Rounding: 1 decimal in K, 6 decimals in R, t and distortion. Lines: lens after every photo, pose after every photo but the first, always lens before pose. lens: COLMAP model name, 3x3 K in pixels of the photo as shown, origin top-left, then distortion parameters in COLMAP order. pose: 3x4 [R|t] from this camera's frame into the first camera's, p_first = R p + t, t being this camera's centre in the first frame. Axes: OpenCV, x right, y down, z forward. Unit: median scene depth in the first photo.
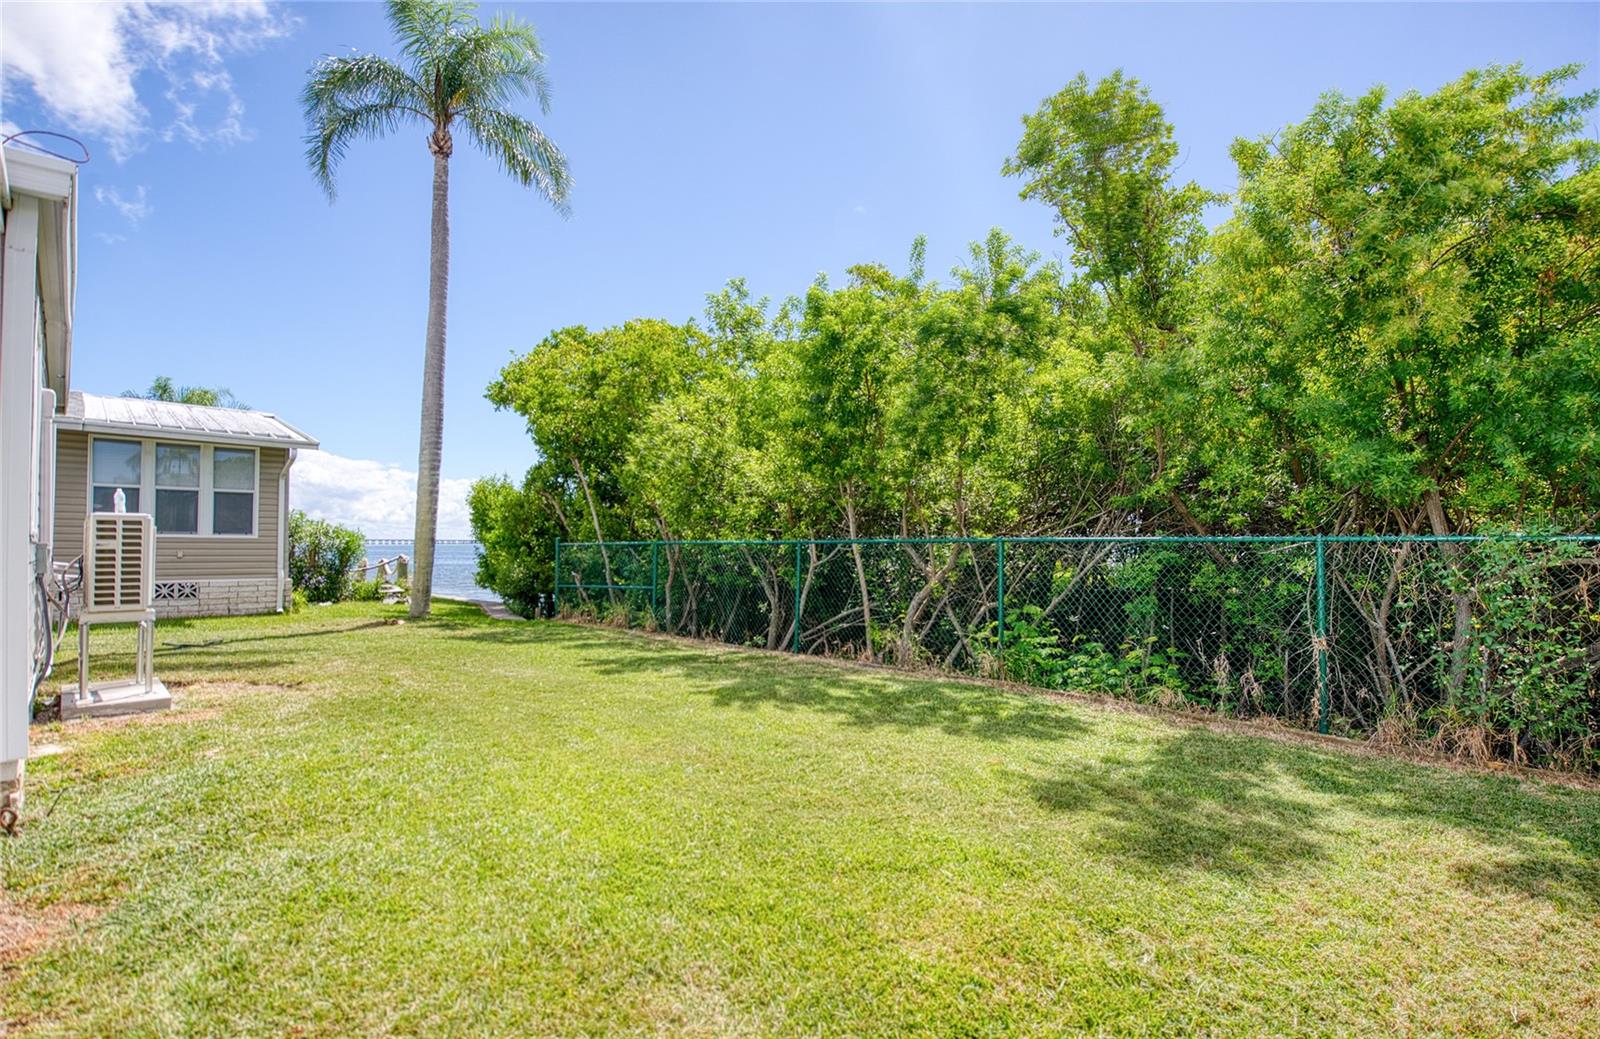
lens RADIAL K [[791.2, 0, 796.4], [0, 791.2, 519.3], [0, 0, 1]] dist [-0.021326, -0.000419]
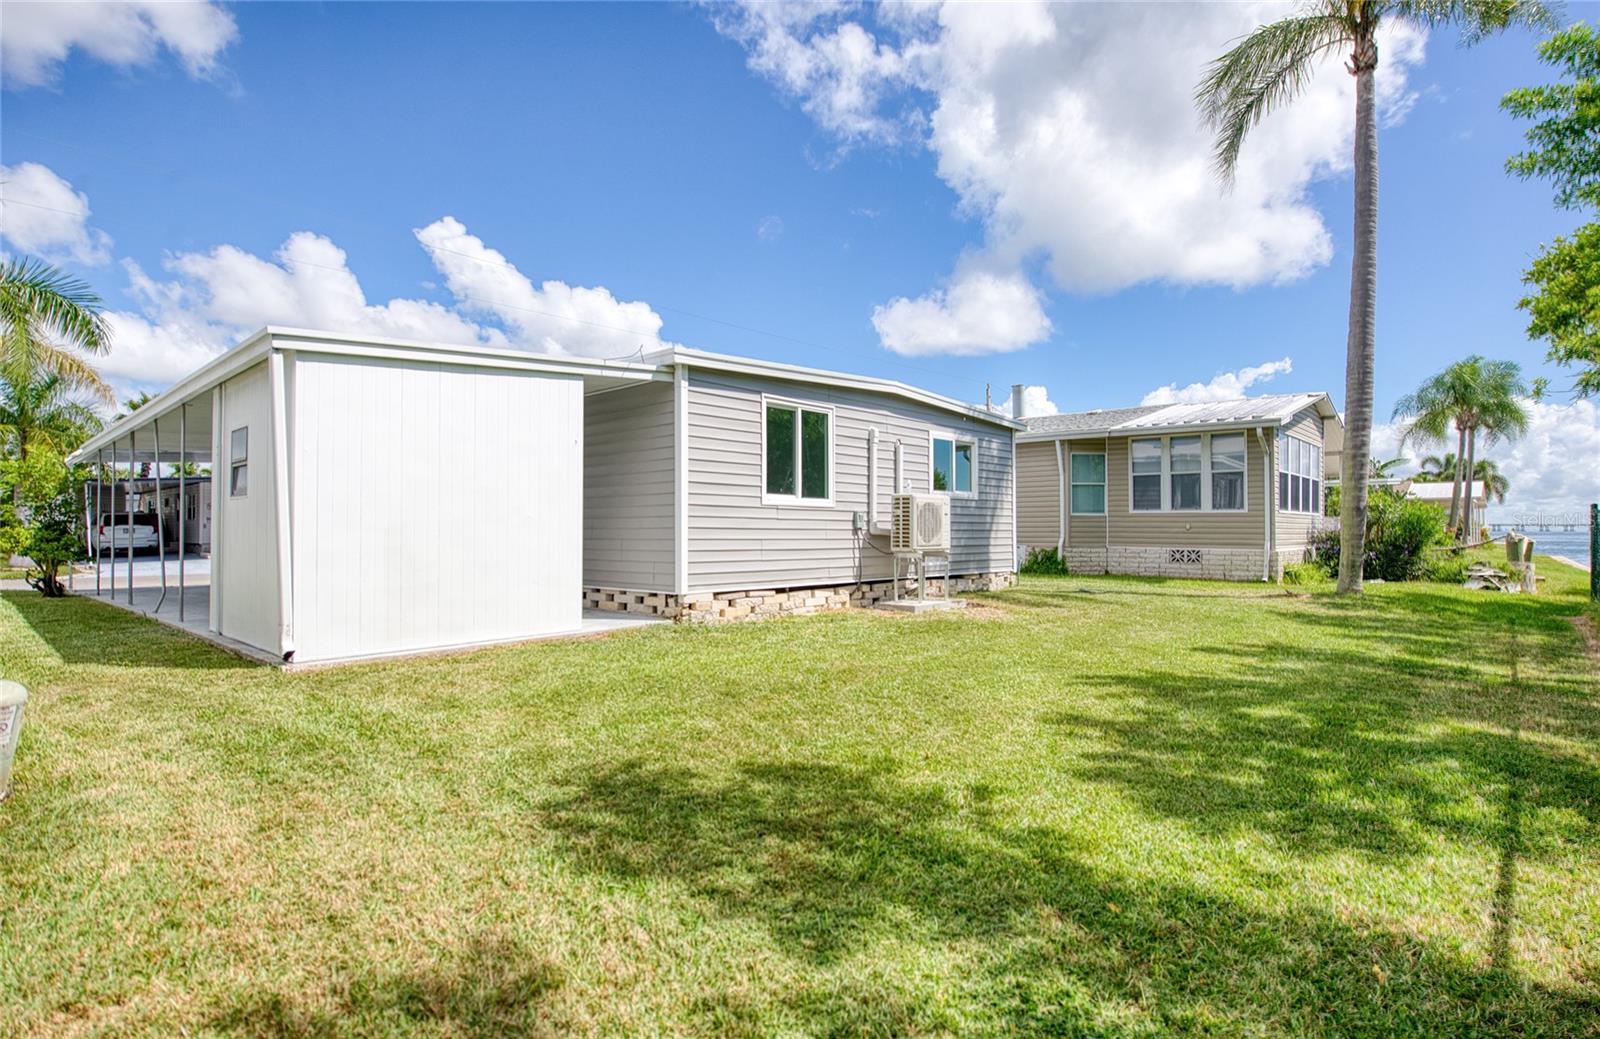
lens RADIAL K [[791.2, 0, 797.1], [0, 791.2, 524.5], [0, 0, 1]] dist [-0.021326, -0.000419]
pose [[0.066845, -0.005064, -0.997751, 0.394470], [0.029863, 0.999549, -0.003072, 0.027459], [0.997316, -0.029591, 0.066966, 0.312329]]
